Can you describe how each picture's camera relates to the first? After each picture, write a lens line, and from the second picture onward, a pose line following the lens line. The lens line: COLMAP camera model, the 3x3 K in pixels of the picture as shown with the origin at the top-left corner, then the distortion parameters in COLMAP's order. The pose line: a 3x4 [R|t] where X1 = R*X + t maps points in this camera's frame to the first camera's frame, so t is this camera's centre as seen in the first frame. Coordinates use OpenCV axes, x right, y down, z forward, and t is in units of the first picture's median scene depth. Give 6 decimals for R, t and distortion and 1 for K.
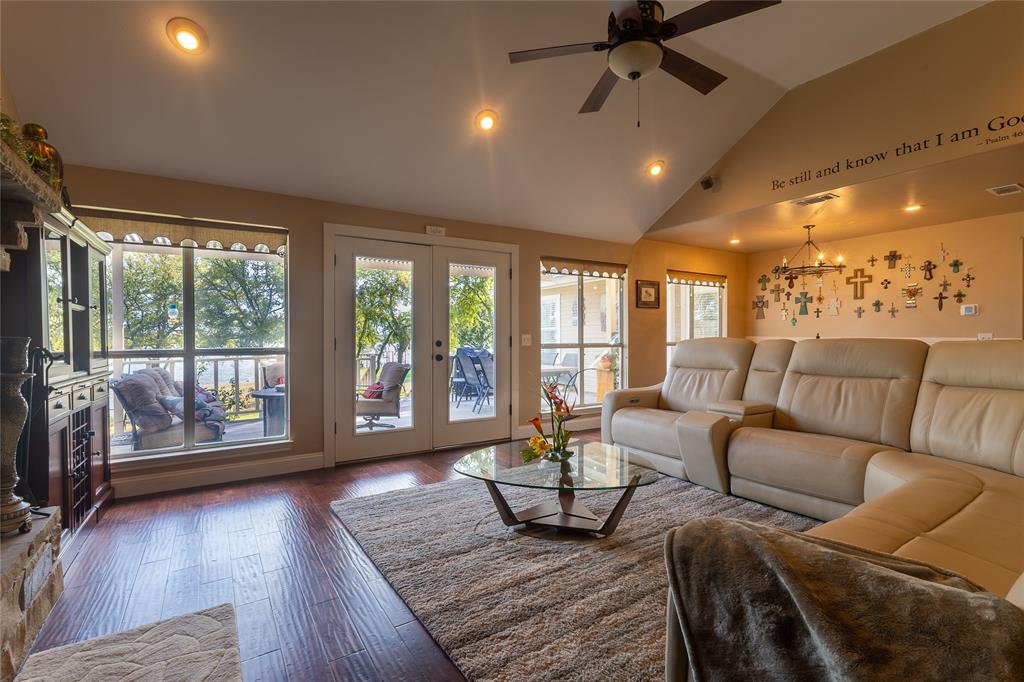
lens RADIAL K [[470.6, 0, 508.2], [0, 470.6, 341.4], [0, 0, 1]] dist [0.005129, -0.000094]
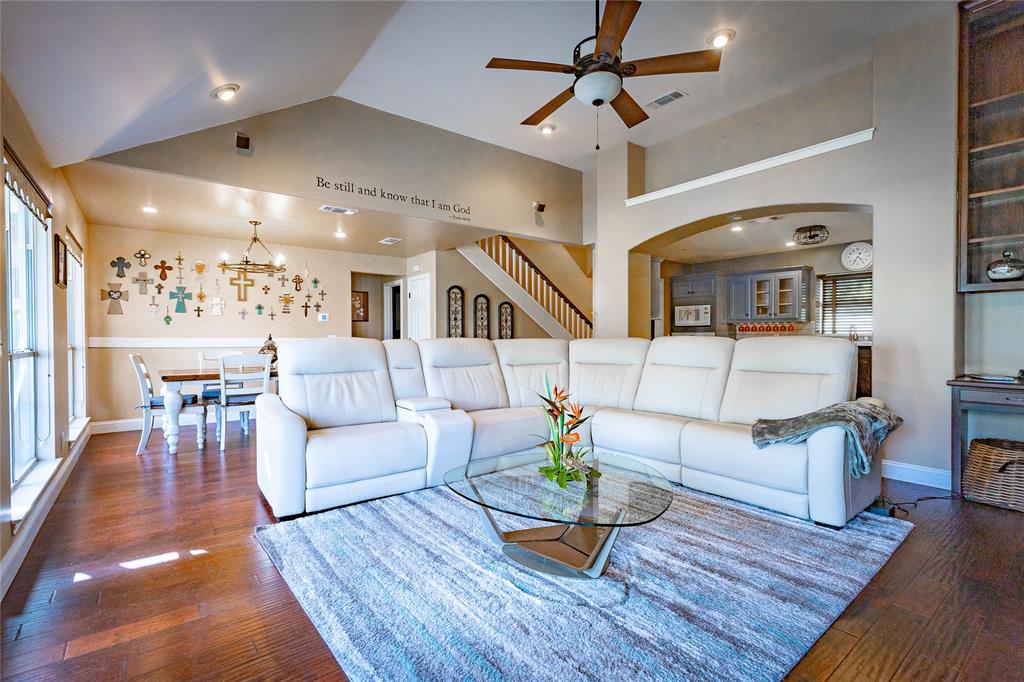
lens RADIAL K [[470.6, 0, 506.3], [0, 470.6, 342.1], [0, 0, 1]] dist [0.005129, -0.000094]
pose [[-0.095979, -0.006910, 0.995359, -0.336476], [0.011480, 0.999902, 0.008048, -0.002439], [-0.995317, 0.012199, -0.095890, 0.537109]]
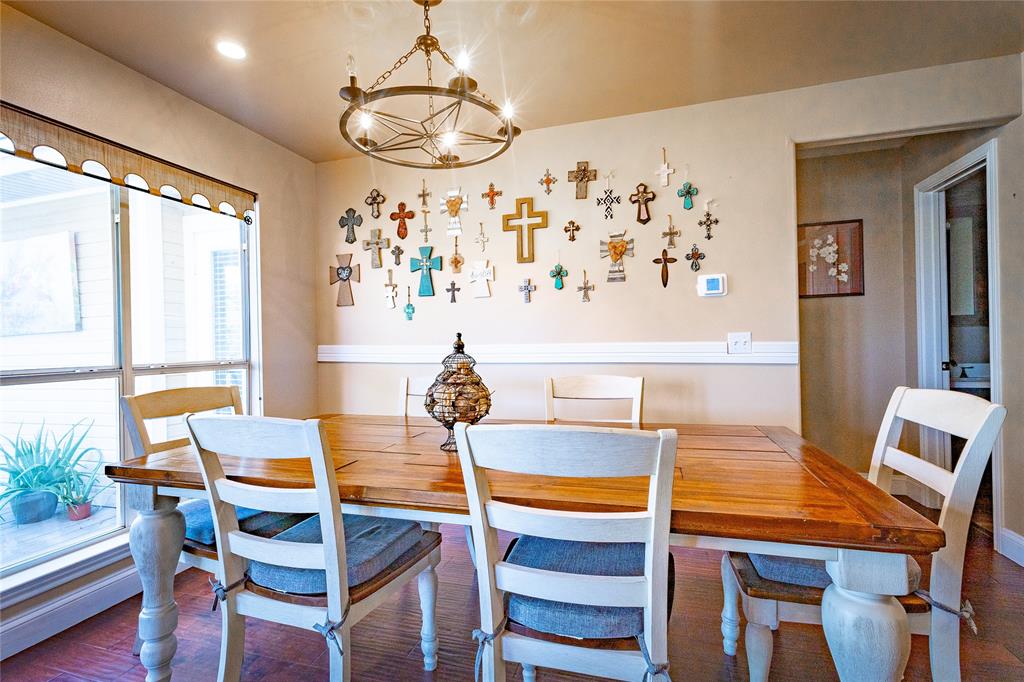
lens RADIAL K [[470.6, 0, 512.2], [0, 470.6, 343.1], [0, 0, 1]] dist [0.005129, -0.000094]
pose [[0.753794, -0.015303, 0.656933, 0.430068], [0.023964, 0.999704, -0.004209, -0.007972], [-0.656674, 0.018916, 0.753937, 0.667210]]
